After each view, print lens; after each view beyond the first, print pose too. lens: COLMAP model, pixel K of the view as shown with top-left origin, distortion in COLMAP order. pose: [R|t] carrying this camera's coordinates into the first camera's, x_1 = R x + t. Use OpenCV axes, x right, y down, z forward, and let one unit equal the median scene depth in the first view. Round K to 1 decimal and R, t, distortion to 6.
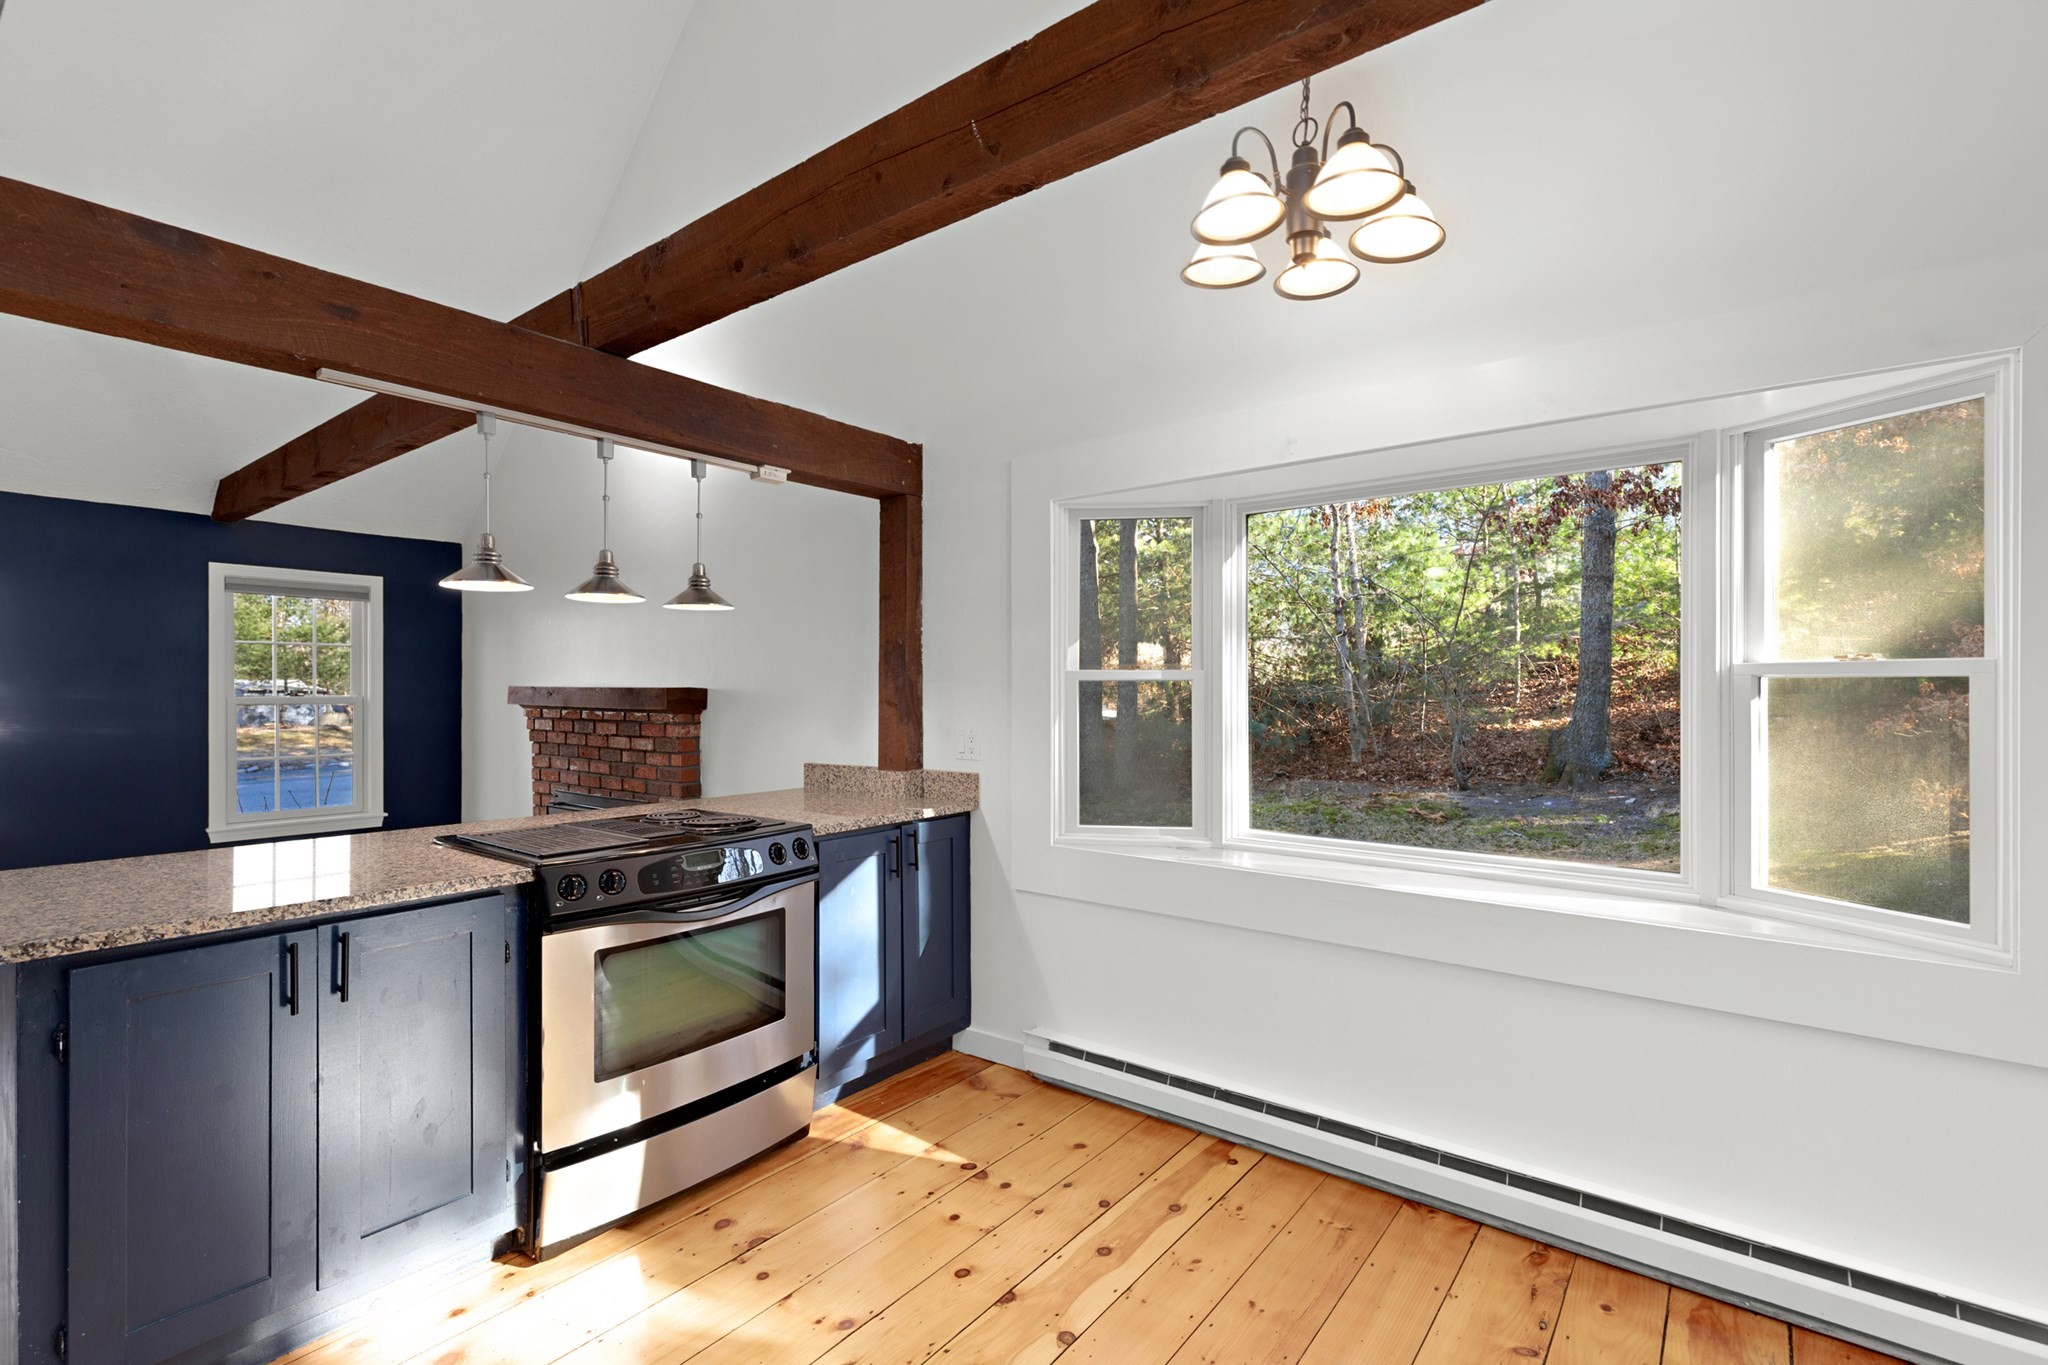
lens RADIAL K [[932.1, 0, 1043.3], [0, 932.1, 685.4], [0, 0, 1]] dist [0.002638, 0.000068]
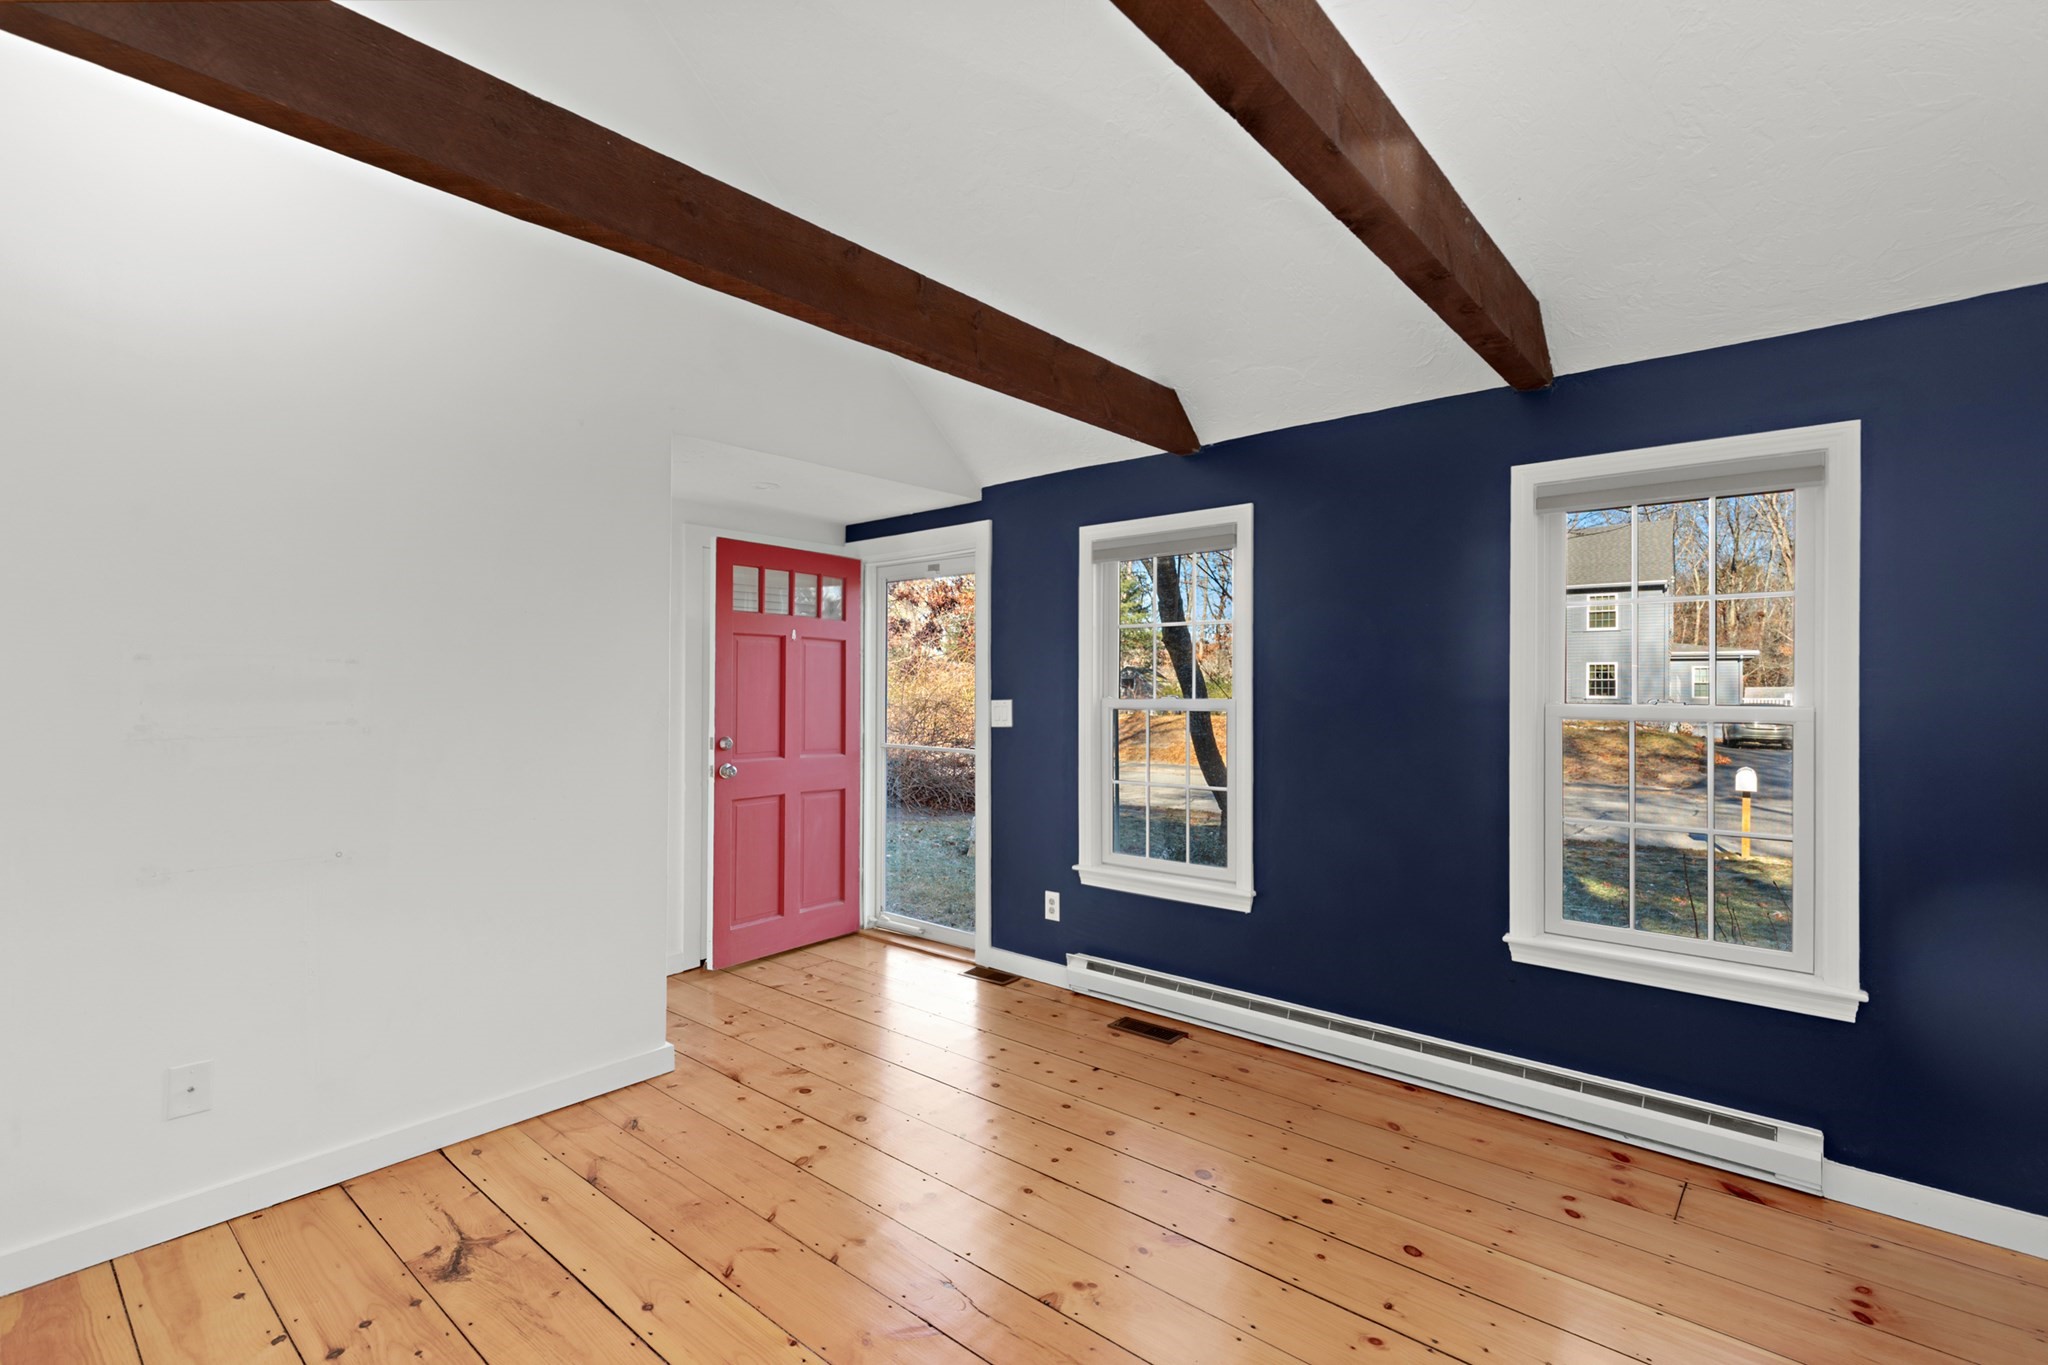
lens RADIAL K [[932.1, 0, 1043.3], [0, 932.1, 685.4], [0, 0, 1]] dist [0.002638, 0.000068]
pose [[-0.036611, -0.001348, -0.999329, -0.555658], [-0.000718, 0.999999, -0.001322, 0.001675], [0.999329, 0.000670, -0.036612, 1.280275]]
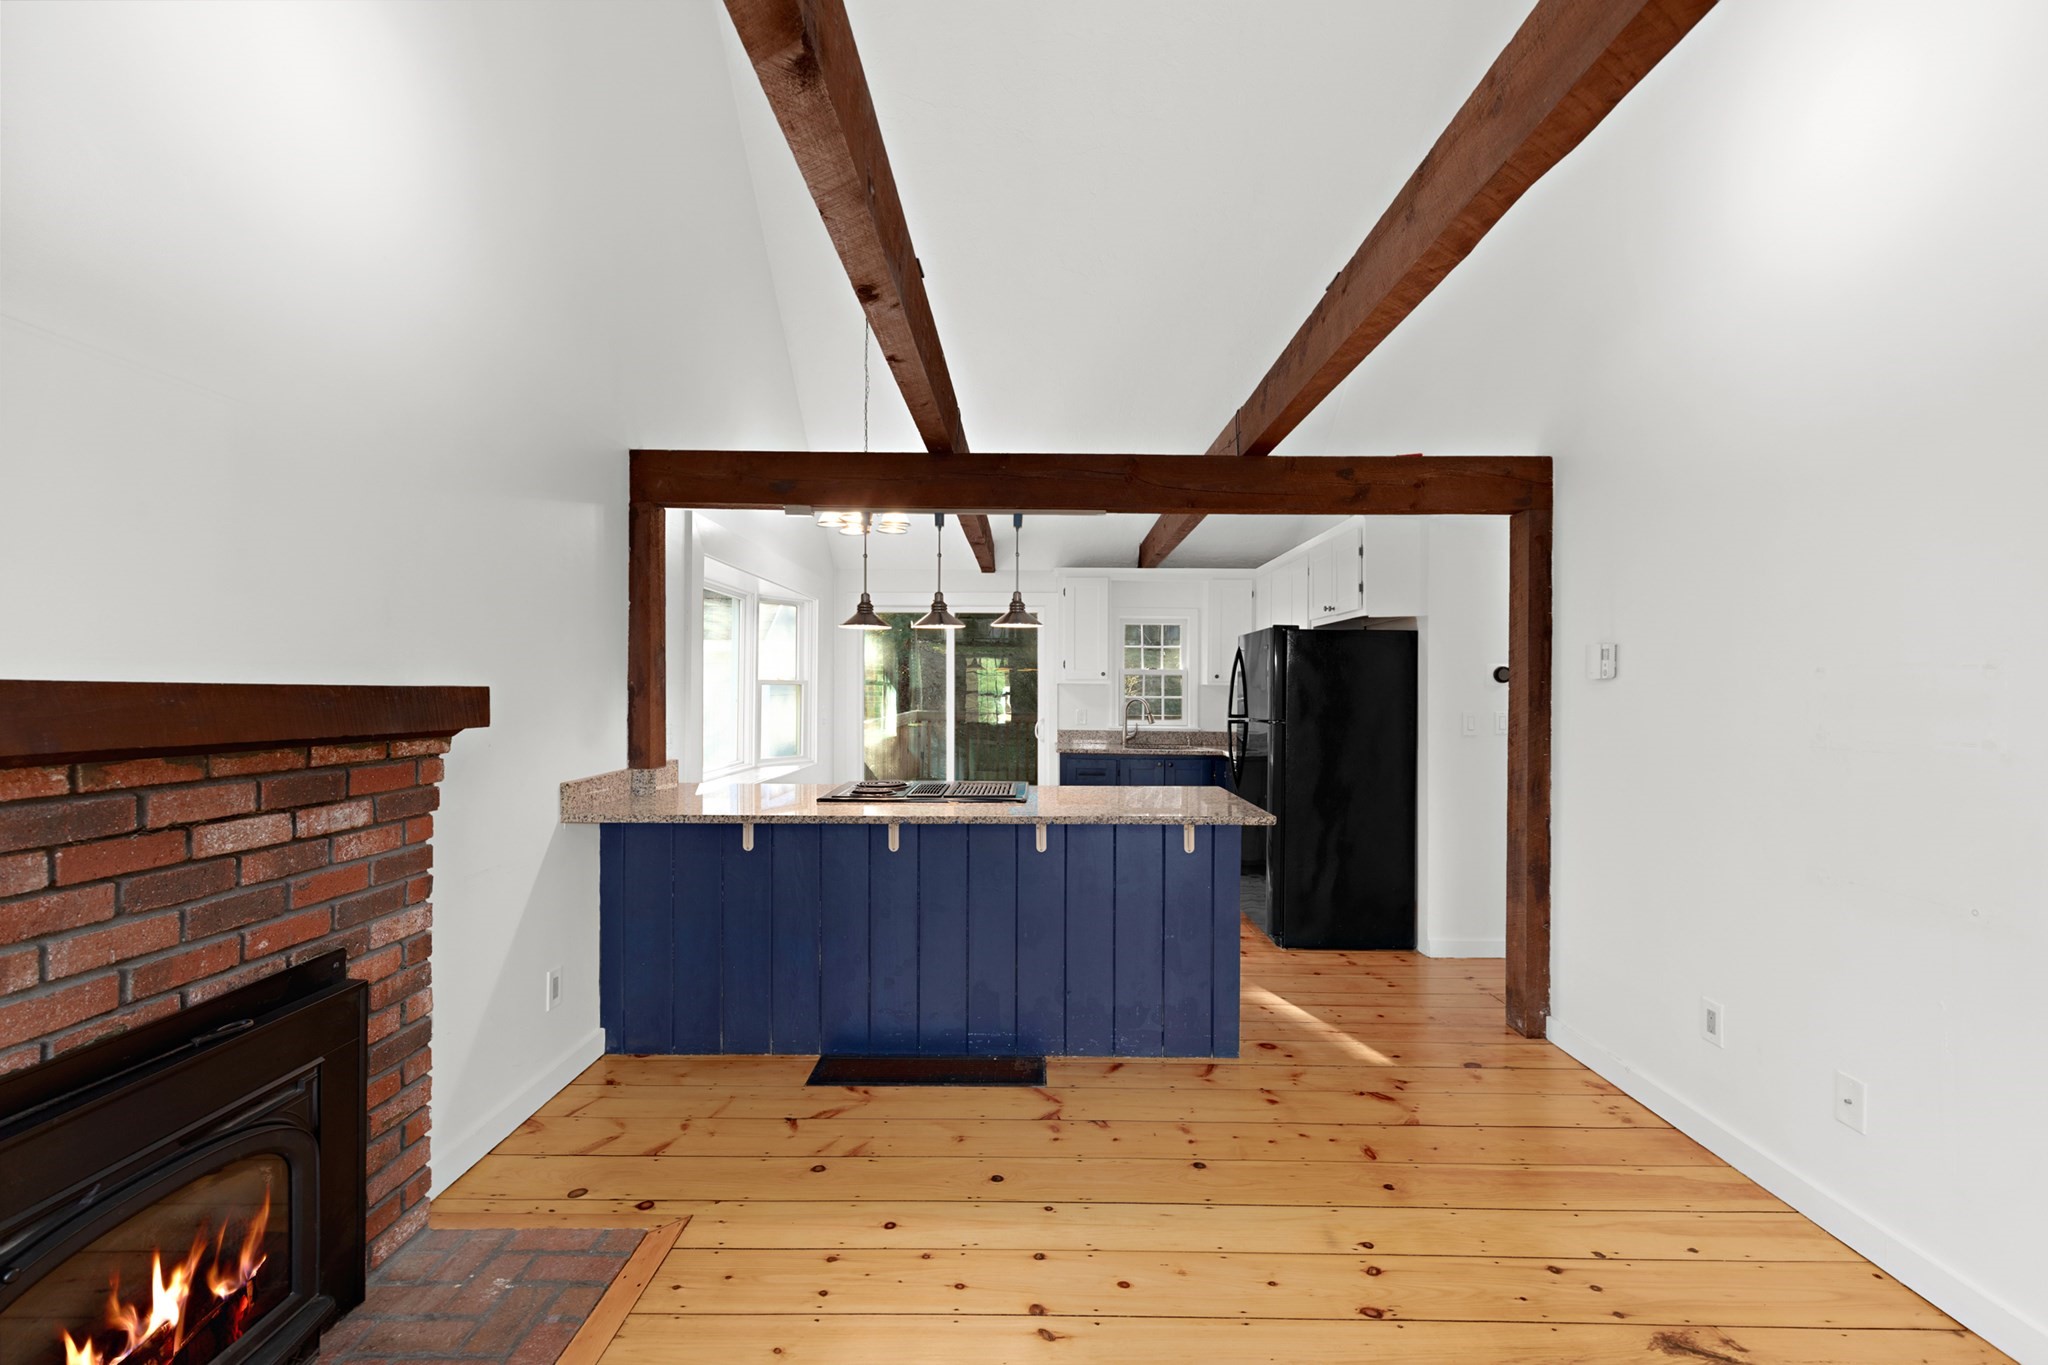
lens RADIAL K [[932.1, 0, 1043.3], [0, 932.1, 685.4], [0, 0, 1]] dist [0.002638, 0.000068]
pose [[-0.612173, 0.000677, 0.790724, -1.524304], [-0.006500, 0.999962, -0.005889, 0.000714], [-0.790697, -0.008745, -0.612145, 1.555053]]
